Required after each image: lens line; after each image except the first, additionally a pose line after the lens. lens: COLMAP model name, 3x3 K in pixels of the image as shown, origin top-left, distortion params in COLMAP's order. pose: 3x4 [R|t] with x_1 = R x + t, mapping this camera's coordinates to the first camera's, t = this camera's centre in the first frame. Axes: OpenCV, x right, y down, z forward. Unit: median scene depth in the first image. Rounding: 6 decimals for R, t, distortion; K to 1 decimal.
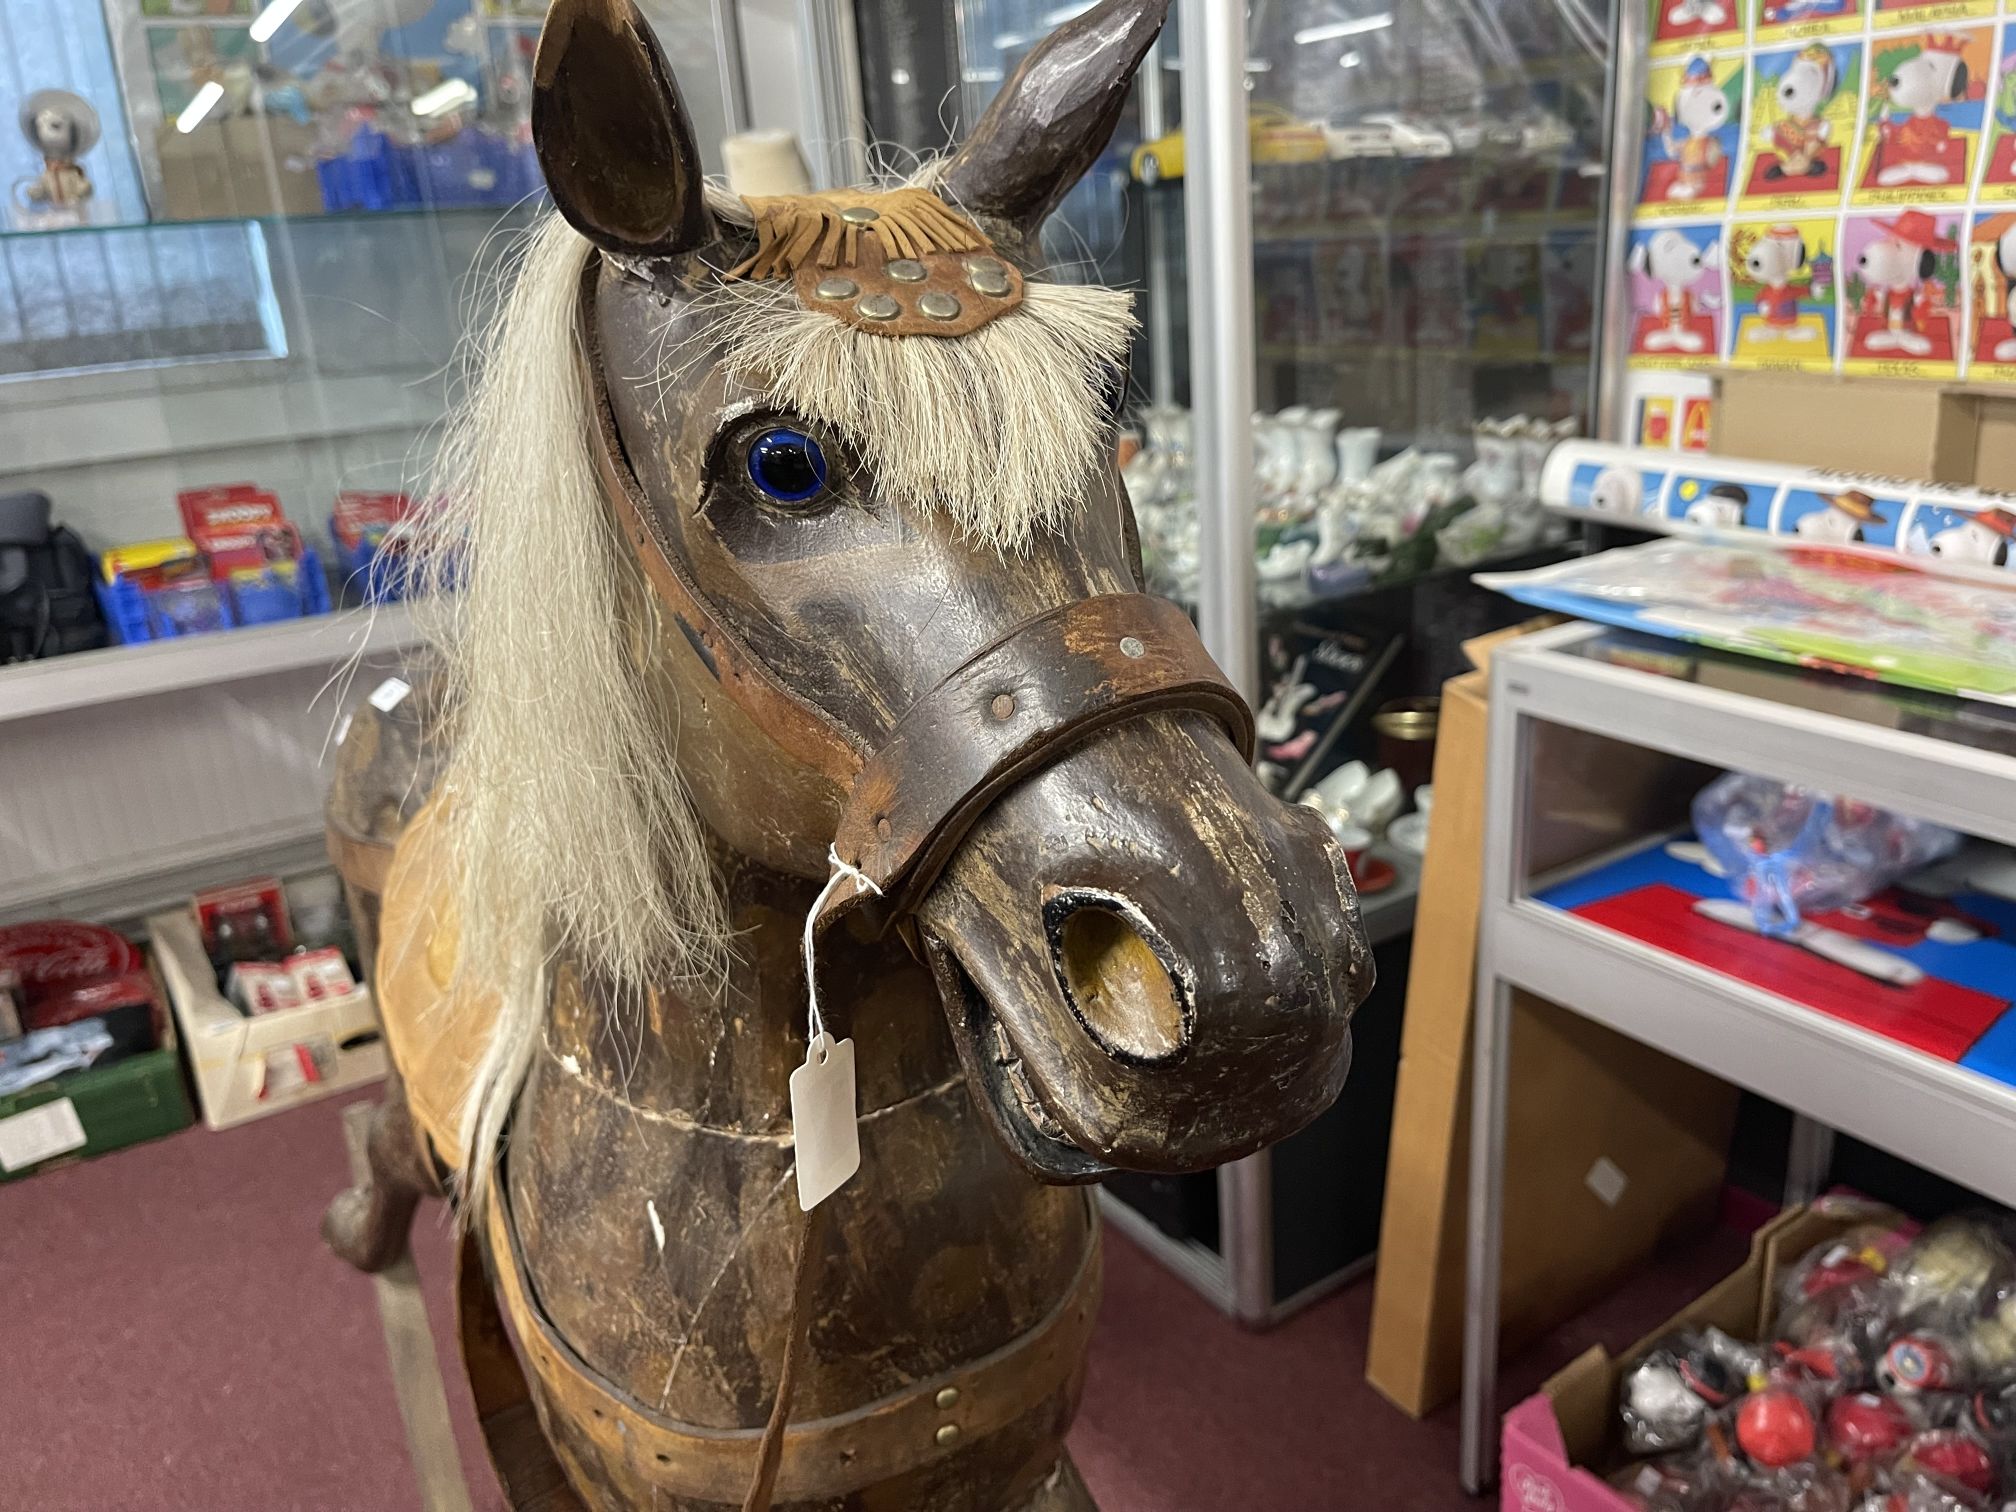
lens RADIAL K [[1544.0, 0, 979.3], [0, 1544.0, 783.5], [0, 0, 1]] dist [0.054289, -0.083100]
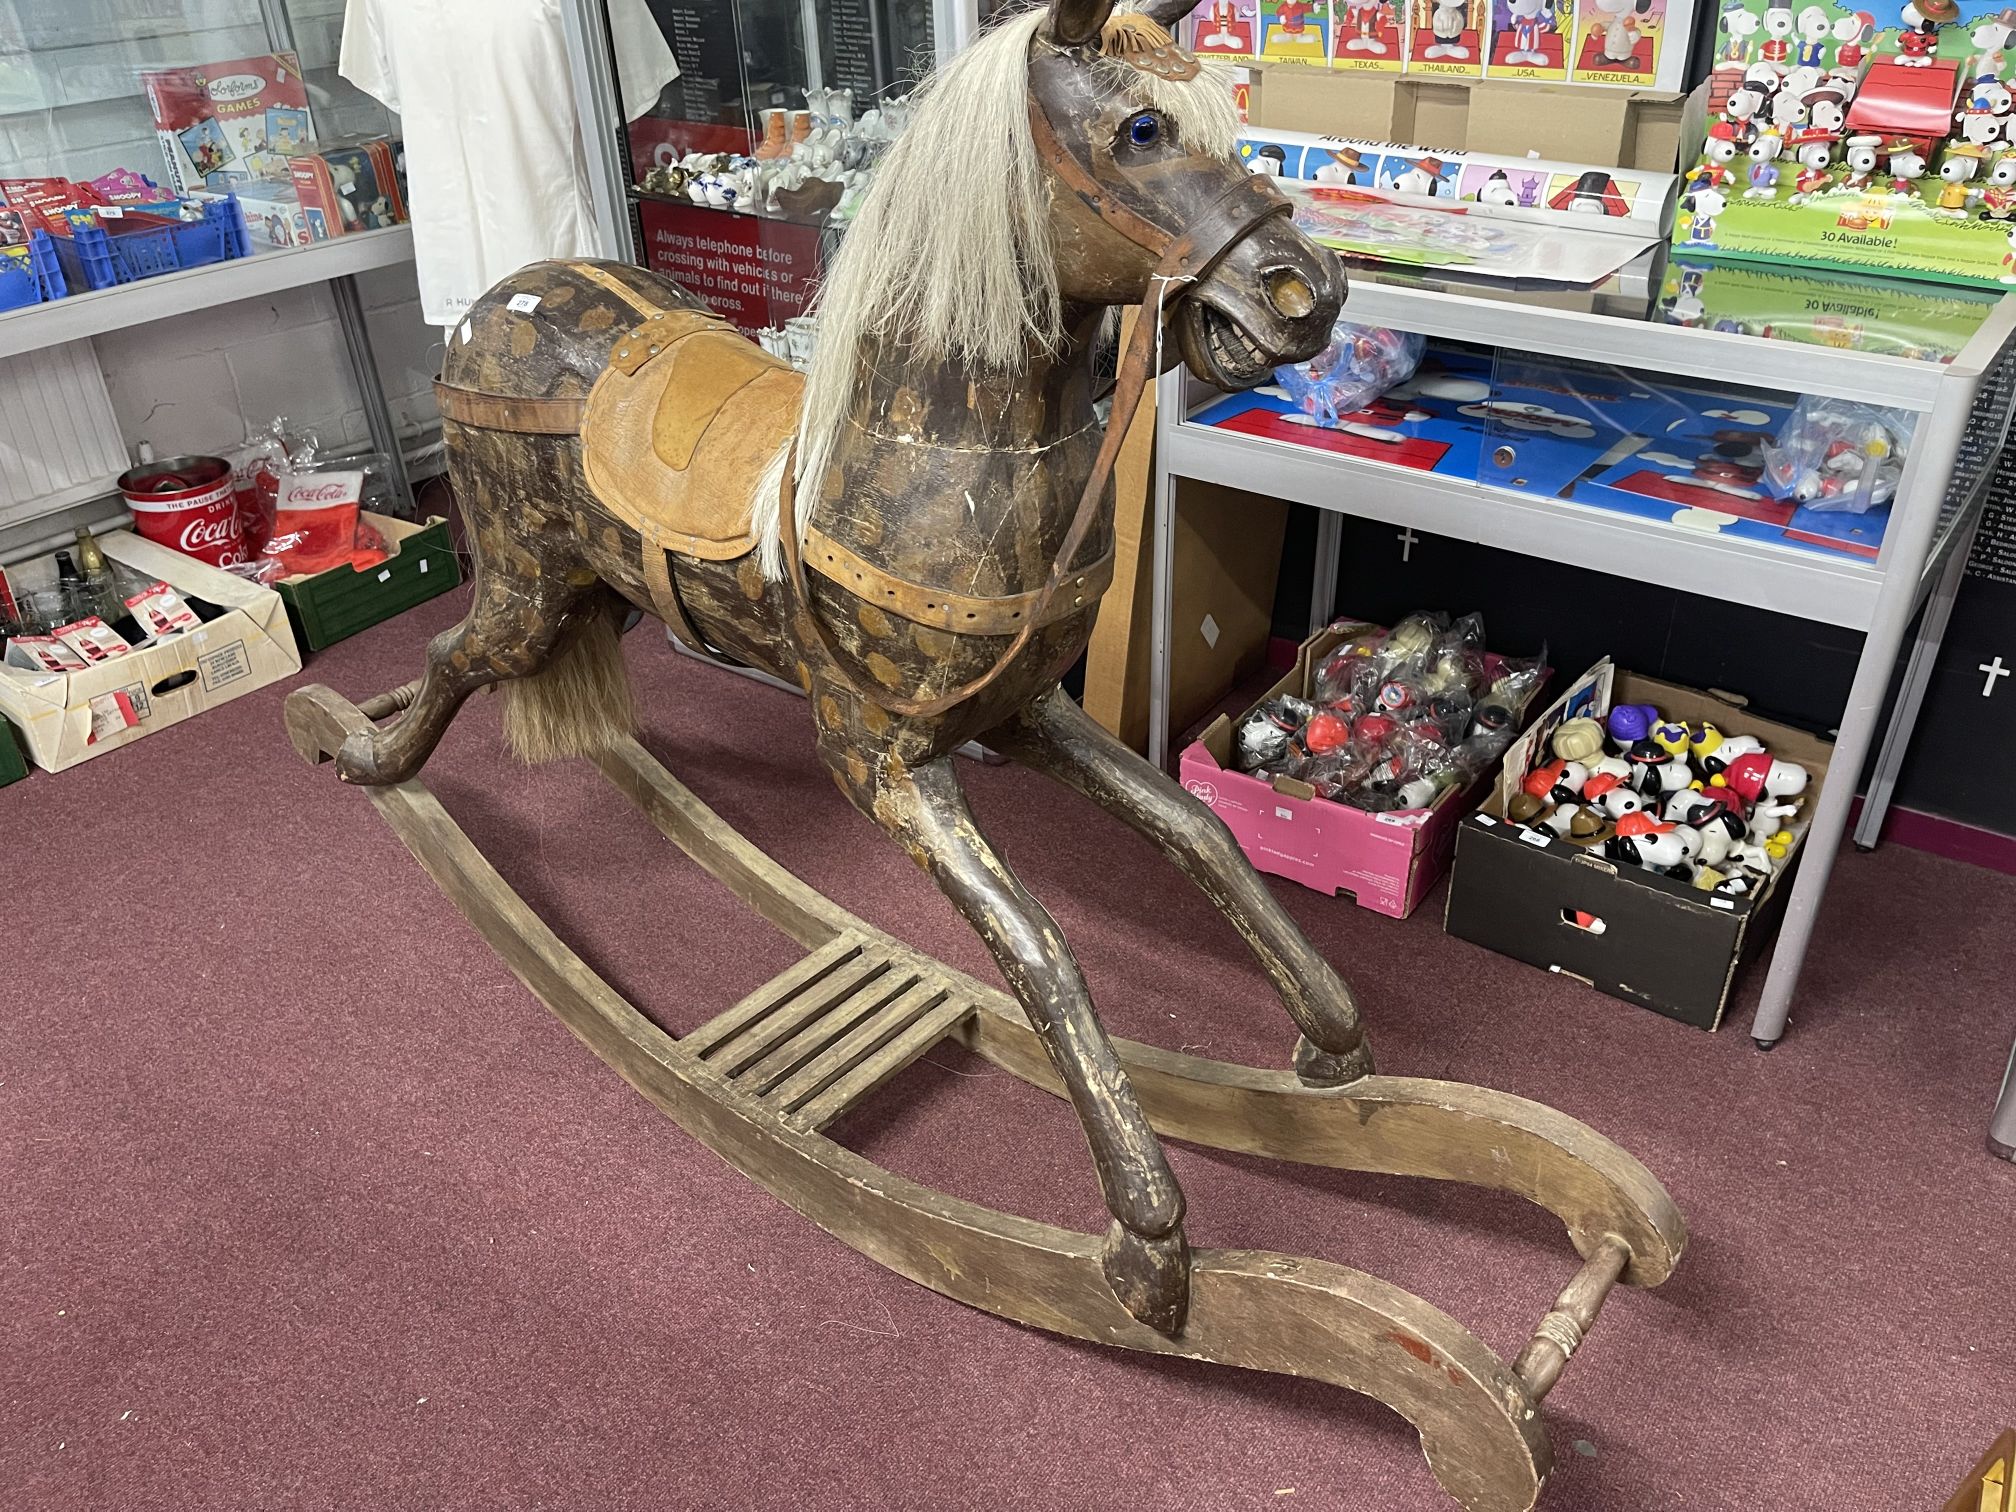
lens RADIAL K [[1544.0, 0, 974.5], [0, 1544.0, 761.2], [0, 0, 1]] dist [0.054289, -0.083100]
pose [[0.940033, -0.135045, 0.313210, -0.362841], [0.077700, 0.978922, 0.188876, 0.089650], [-0.332115, -0.153213, 0.930712, -0.423512]]
